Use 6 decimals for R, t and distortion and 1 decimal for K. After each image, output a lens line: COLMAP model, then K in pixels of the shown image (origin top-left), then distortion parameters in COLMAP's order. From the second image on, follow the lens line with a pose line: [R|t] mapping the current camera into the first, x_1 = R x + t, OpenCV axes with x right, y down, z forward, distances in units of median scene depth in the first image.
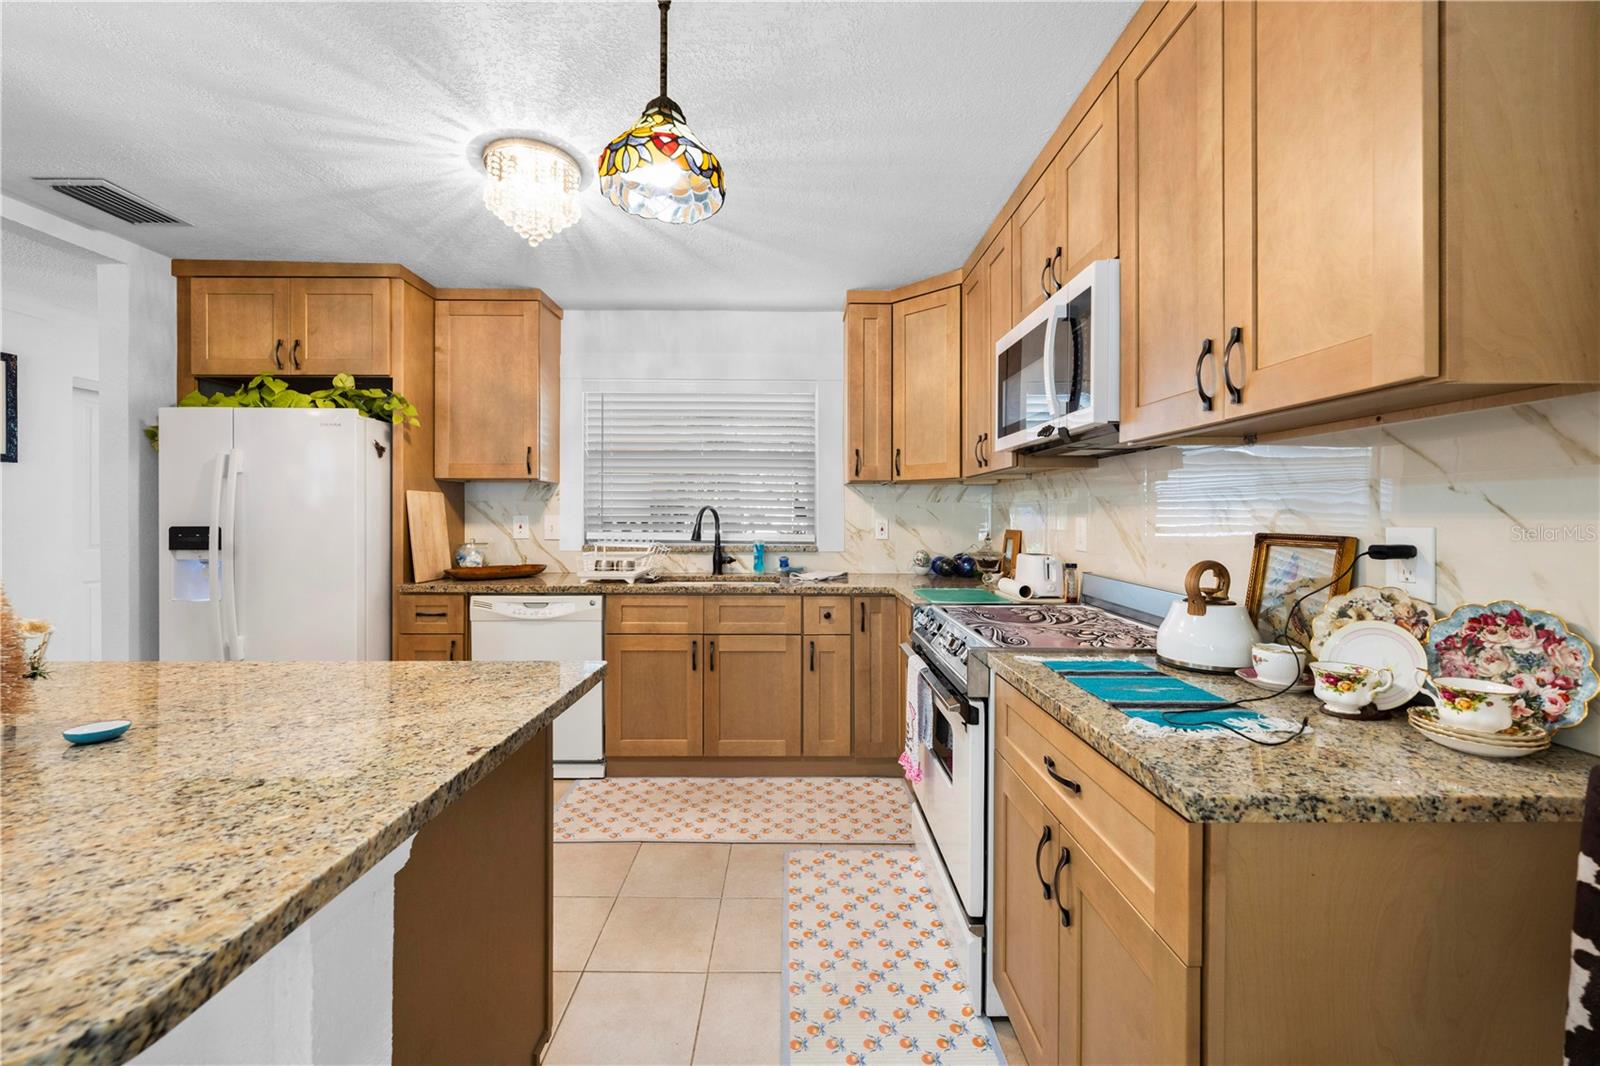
lens RADIAL K [[647.4, 0, 809.4], [0, 647.4, 521.5], [0, 0, 1]] dist [0.000248, 0.000419]
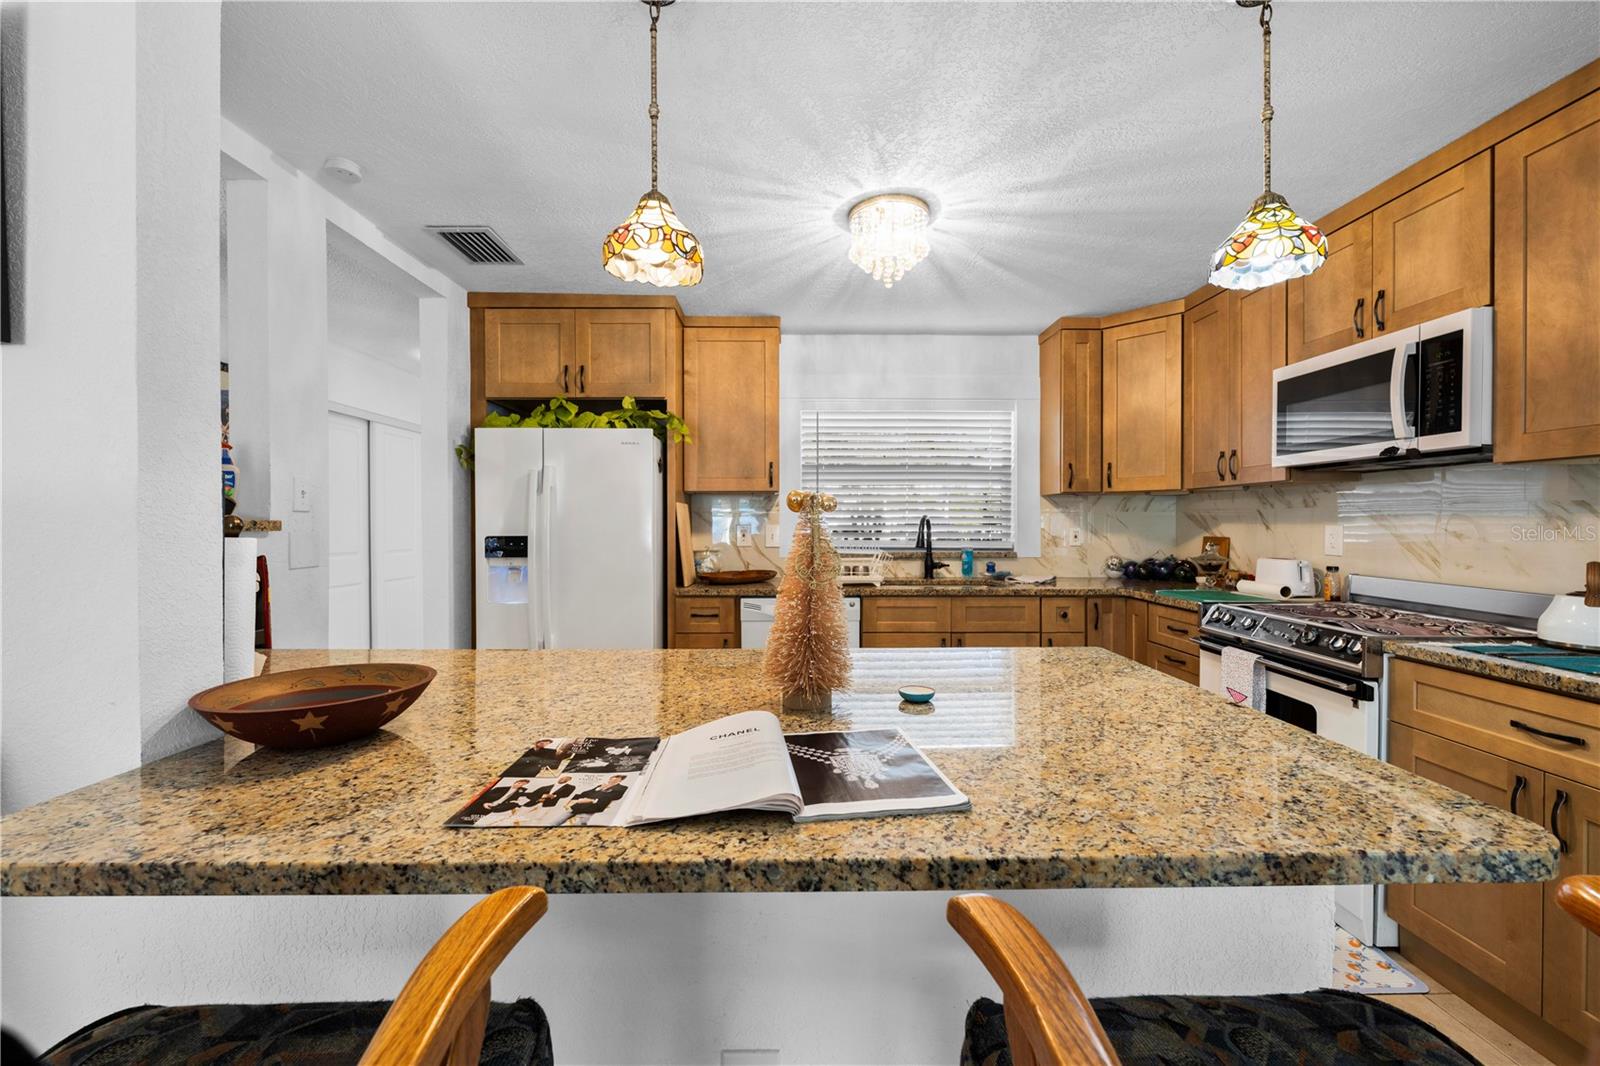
lens RADIAL K [[647.4, 0, 789.6], [0, 647.4, 533.6], [0, 0, 1]] dist [0.000248, 0.000419]
pose [[0.999985, -0.003345, 0.004389, -0.443987], [0.003314, 0.999969, 0.007128, -0.002722], [-0.004413, -0.007113, 0.999965, -0.097707]]
